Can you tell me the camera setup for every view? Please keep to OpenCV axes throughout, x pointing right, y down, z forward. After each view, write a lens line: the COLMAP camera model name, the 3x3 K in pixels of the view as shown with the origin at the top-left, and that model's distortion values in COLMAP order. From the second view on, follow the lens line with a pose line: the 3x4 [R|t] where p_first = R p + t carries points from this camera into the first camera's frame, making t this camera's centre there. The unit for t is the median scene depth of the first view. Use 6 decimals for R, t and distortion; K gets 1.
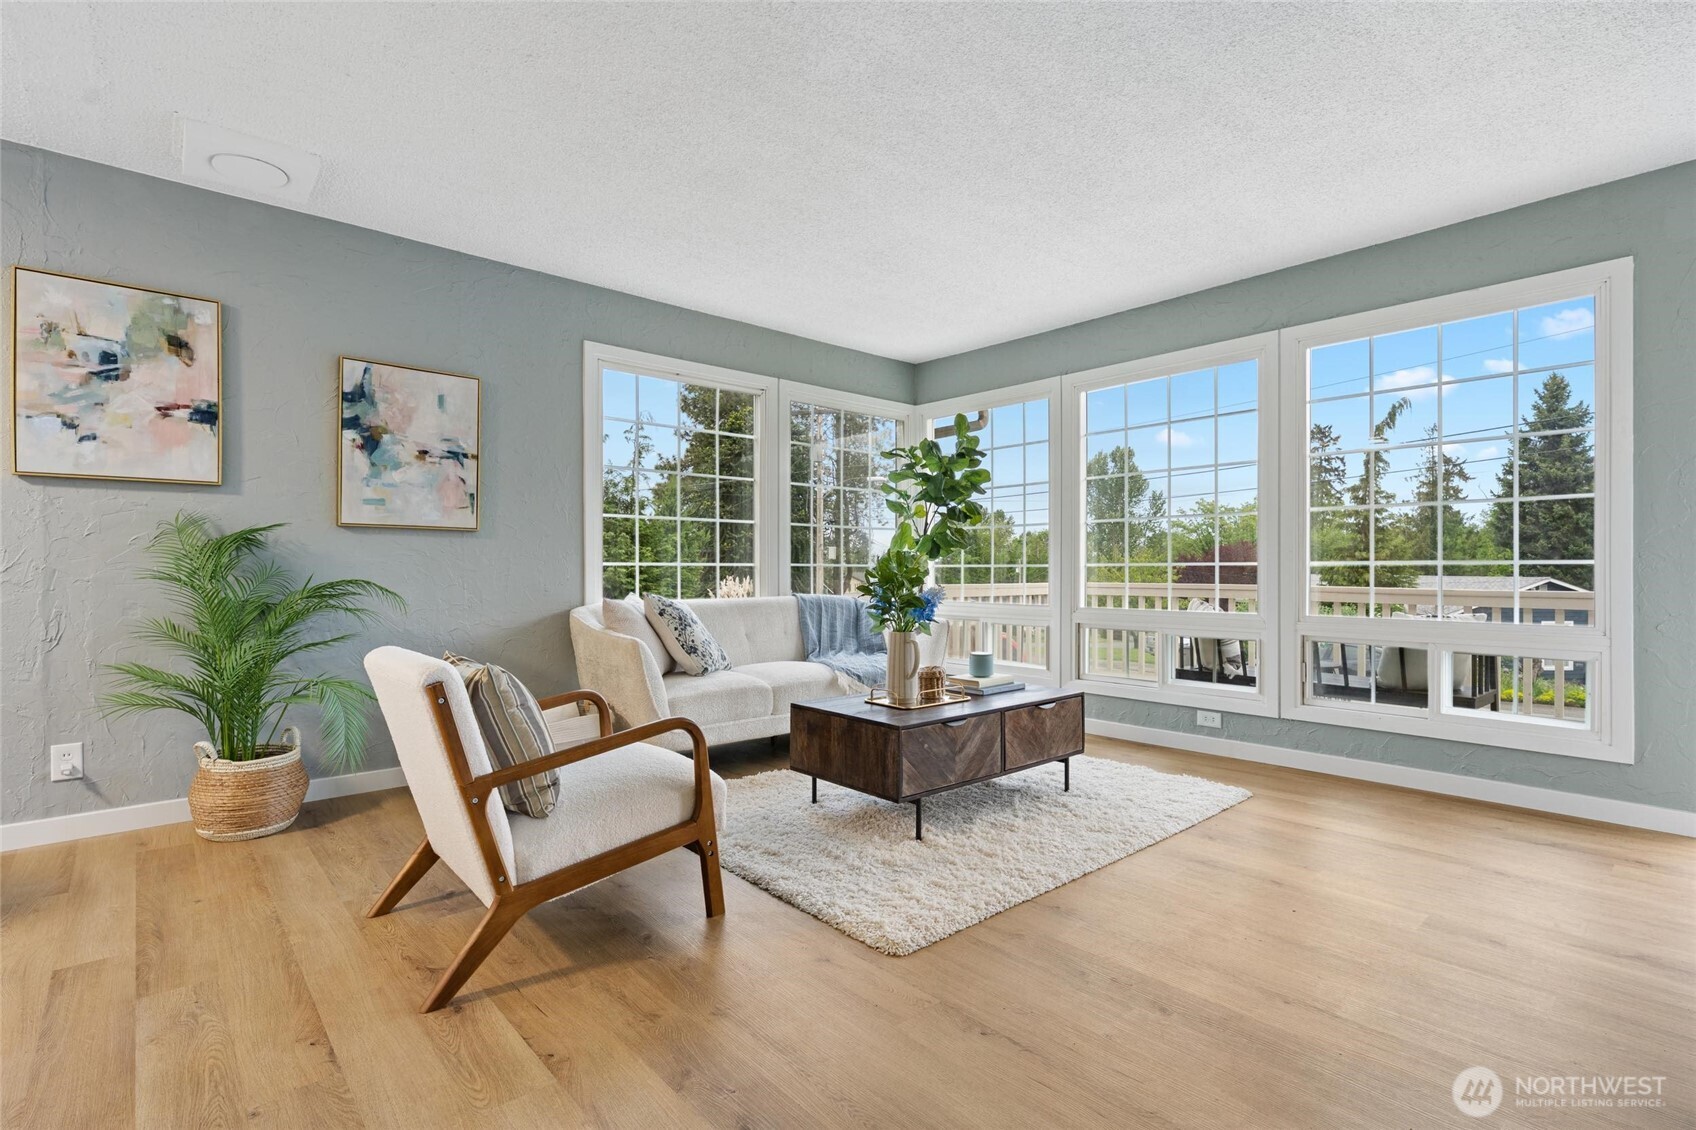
lens RADIAL K [[806.5, 0, 864.6], [0, 806.5, 570.0], [0, 0, 1]] dist [-0.002805, 0.000188]
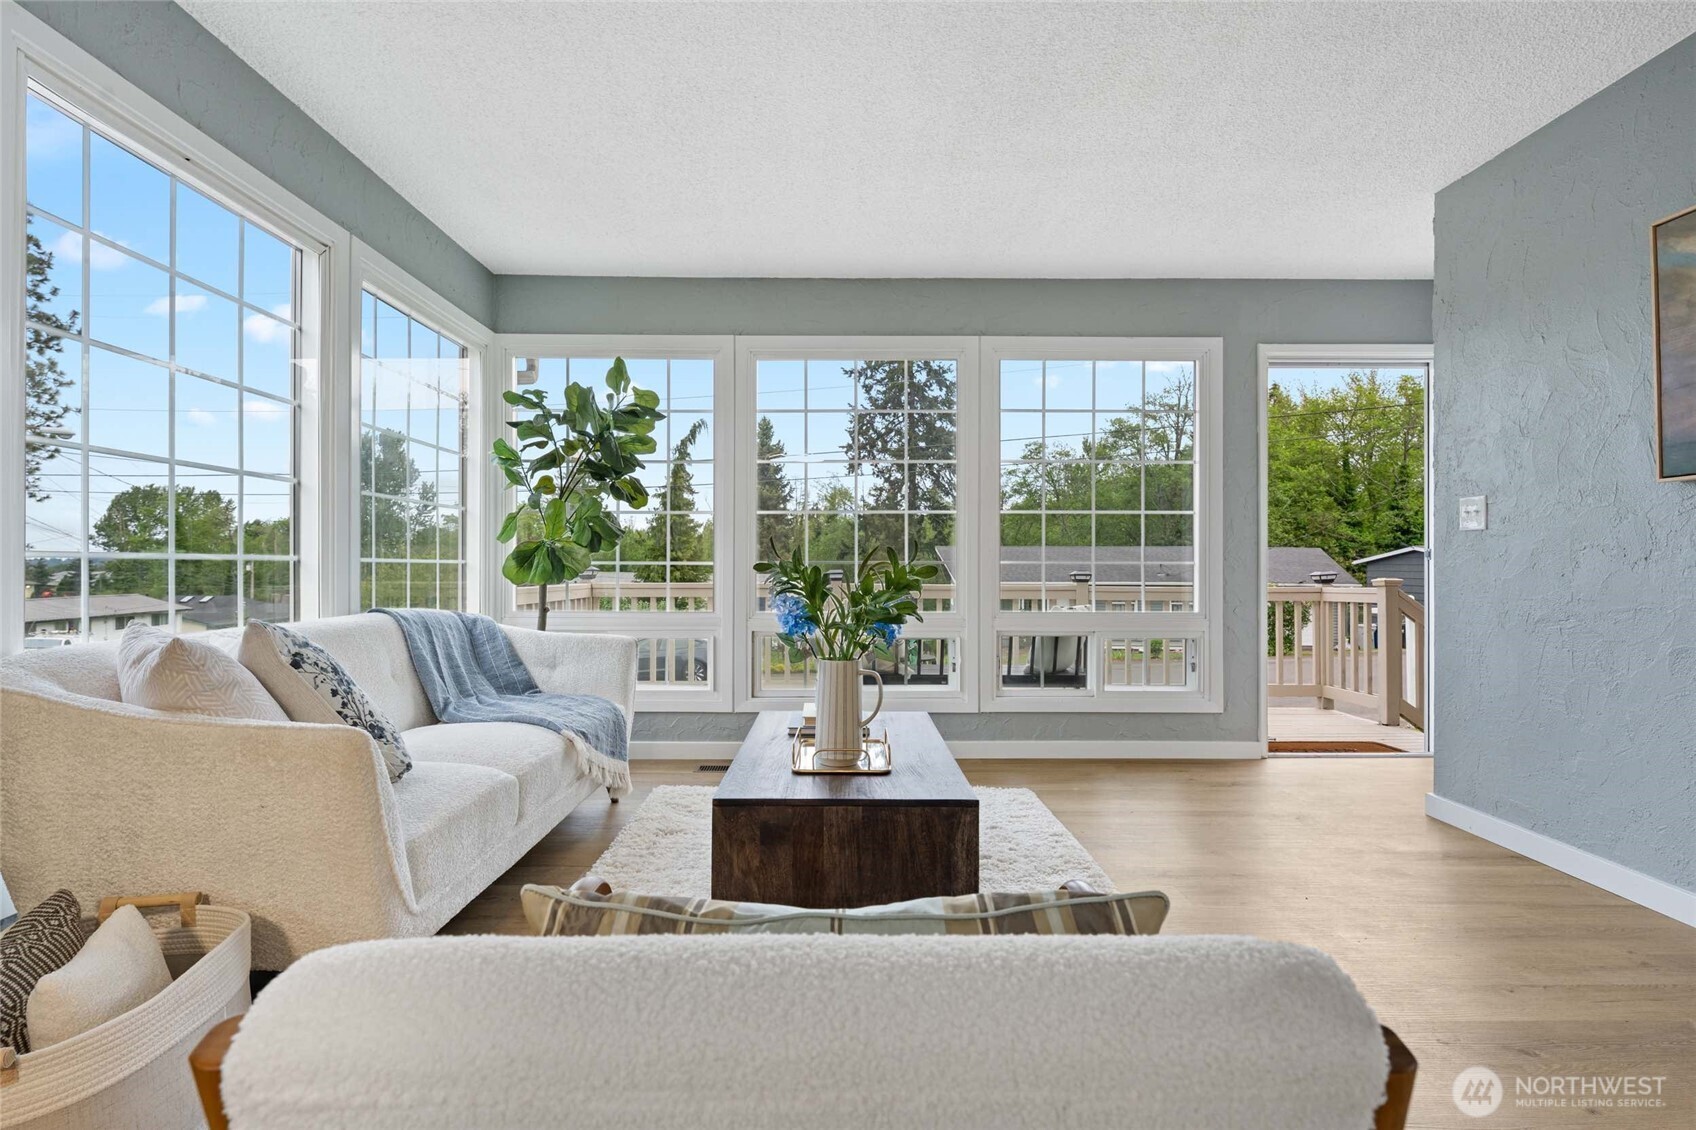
lens RADIAL K [[806.5, 0, 845.2], [0, 806.5, 572.6], [0, 0, 1]] dist [-0.002805, 0.000188]
pose [[0.666027, -0.002652, 0.745923, -0.491058], [-0.002242, 0.999982, 0.005557, -0.001333], [-0.745925, -0.005374, 0.666009, 0.582084]]
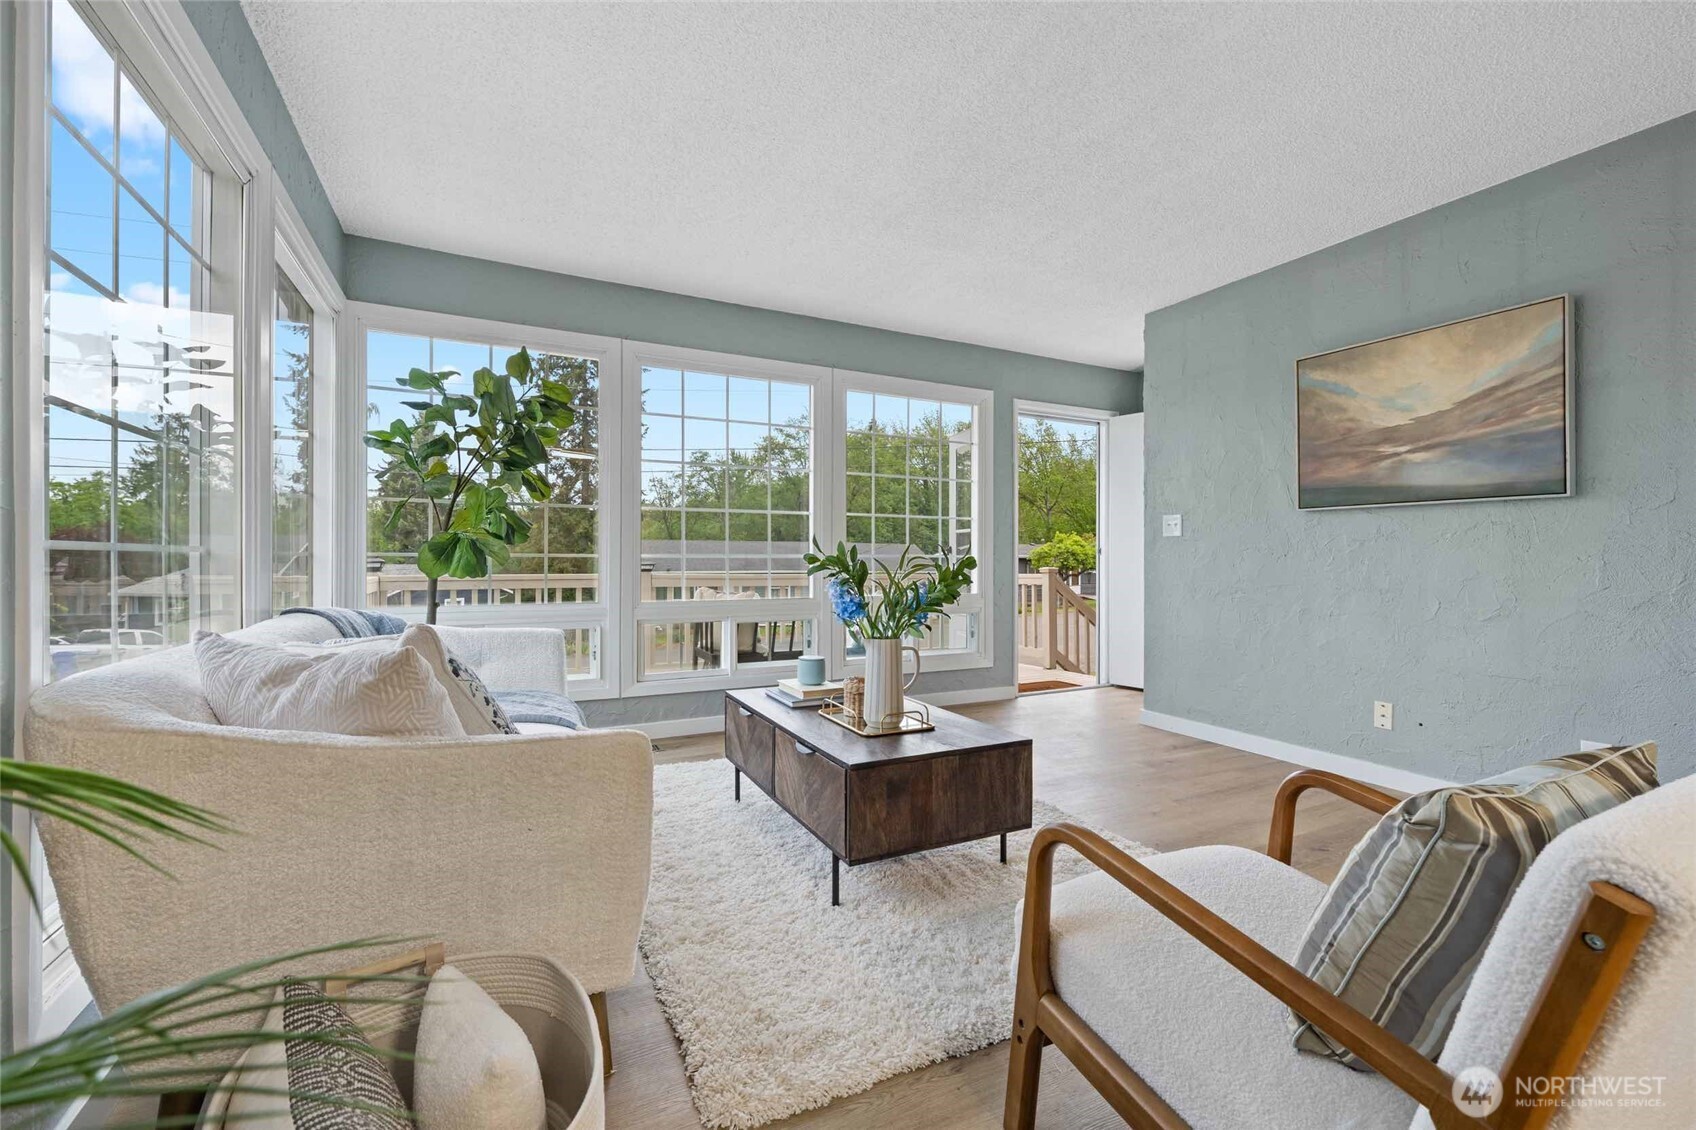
lens RADIAL K [[700.7, 0, 847.6], [0, 700.7, 563.8], [0, 0, 1]] dist [0.000690, -0.000187]
pose [[0.260637, -0.003909, 0.965429, -0.688115], [-0.002839, 0.999984, 0.004816, -0.002334], [-0.965433, -0.003996, 0.260622, 0.912976]]
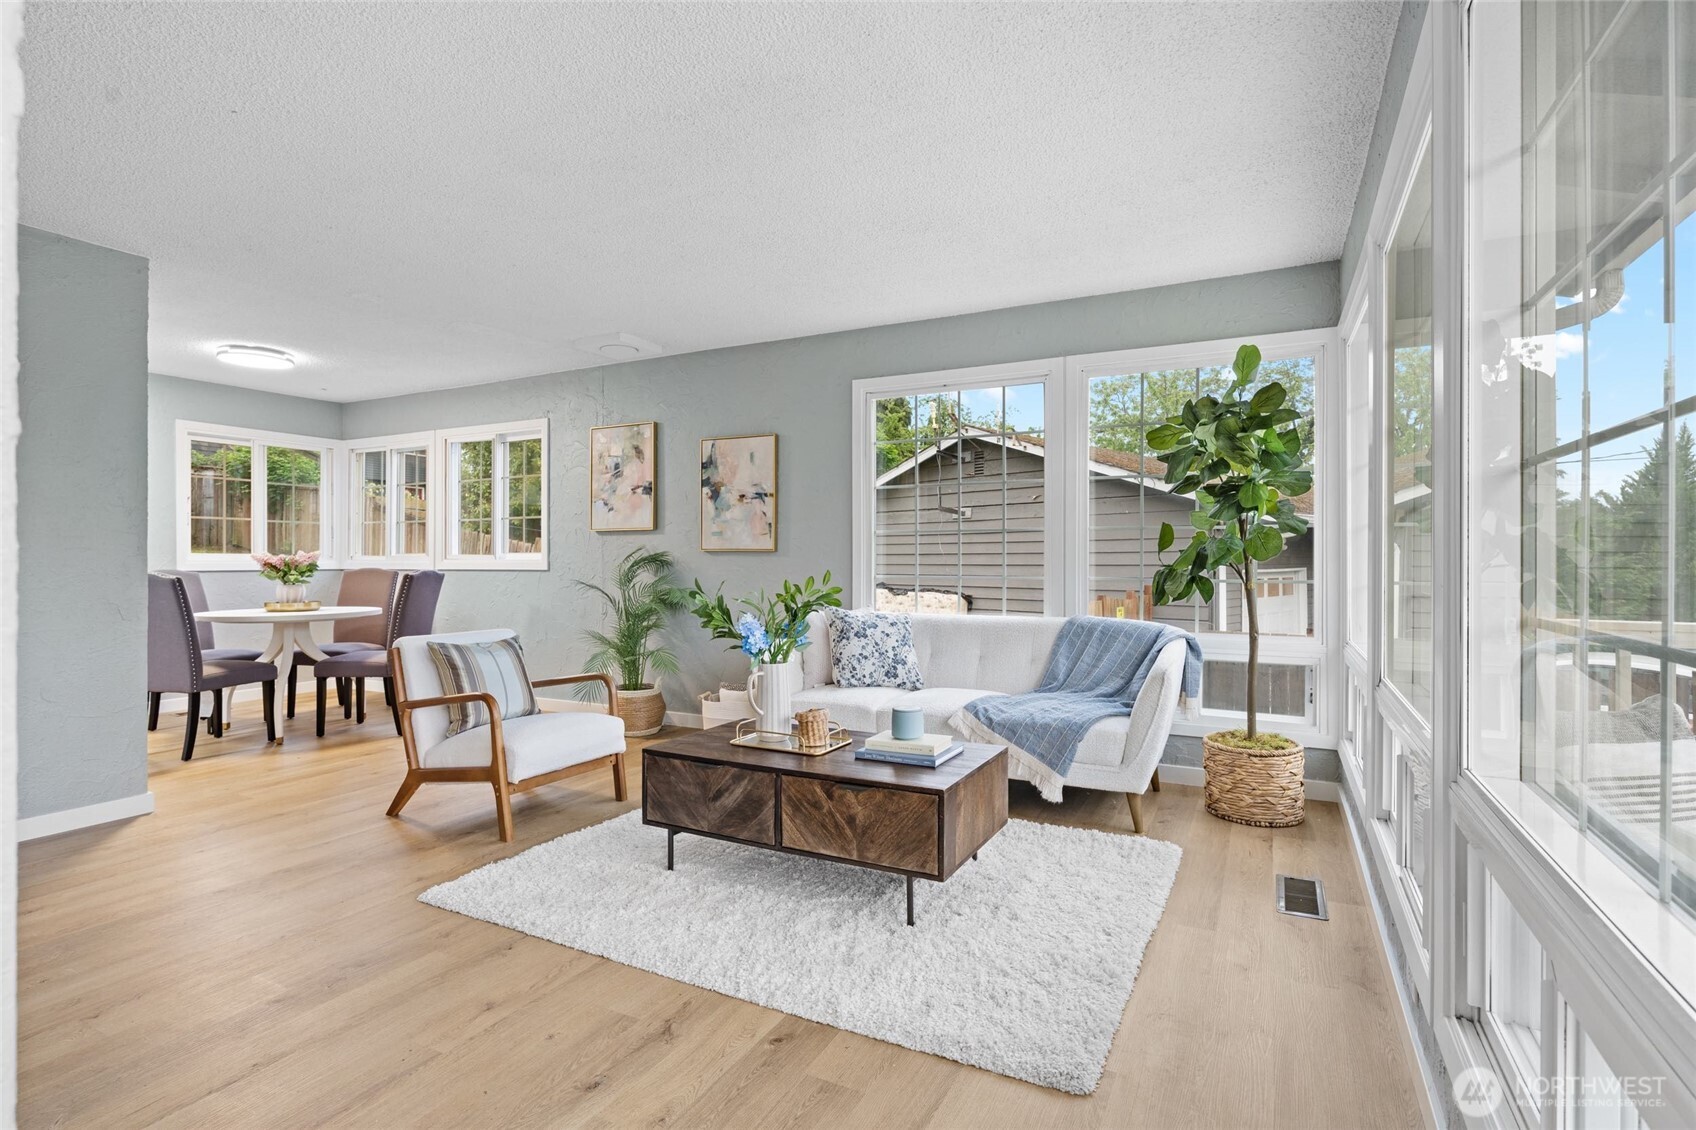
lens RADIAL K [[832.4, 0, 845.7], [0, 832.4, 566.2], [0, 0, 1]] dist [0.001761, -0.002774]
pose [[0.337364, 0.008585, -0.941335, 1.021644], [-0.001249, 0.999962, 0.008672, -0.044079], [0.941373, -0.001750, 0.337362, 0.802134]]
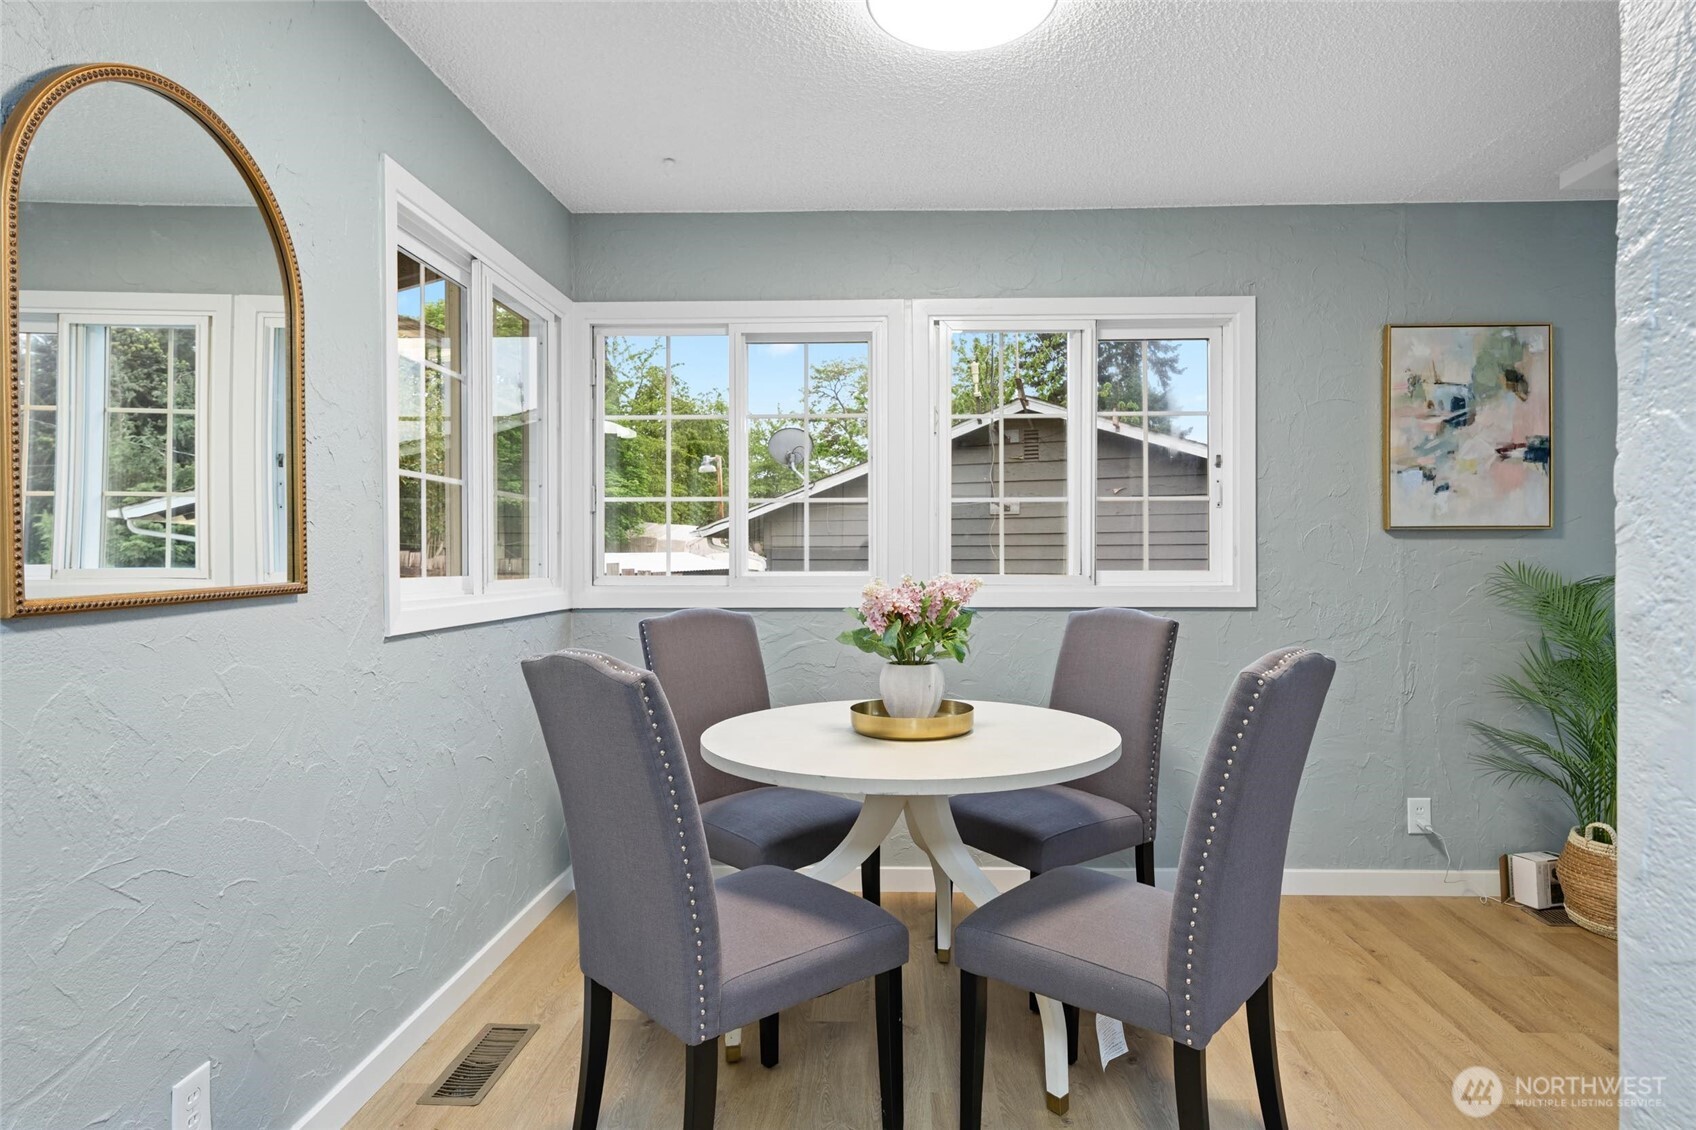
lens RADIAL K [[900.0, 0, 864.0], [0, 900.0, 563.0], [0, 0, 1]] dist [-0.004538, -0.001508]
pose [[0.711511, 0.006156, -0.702648, -0.654108], [-0.000052, 0.999962, 0.008708, -0.077621], [0.702675, -0.006160, 0.711484, -0.250614]]
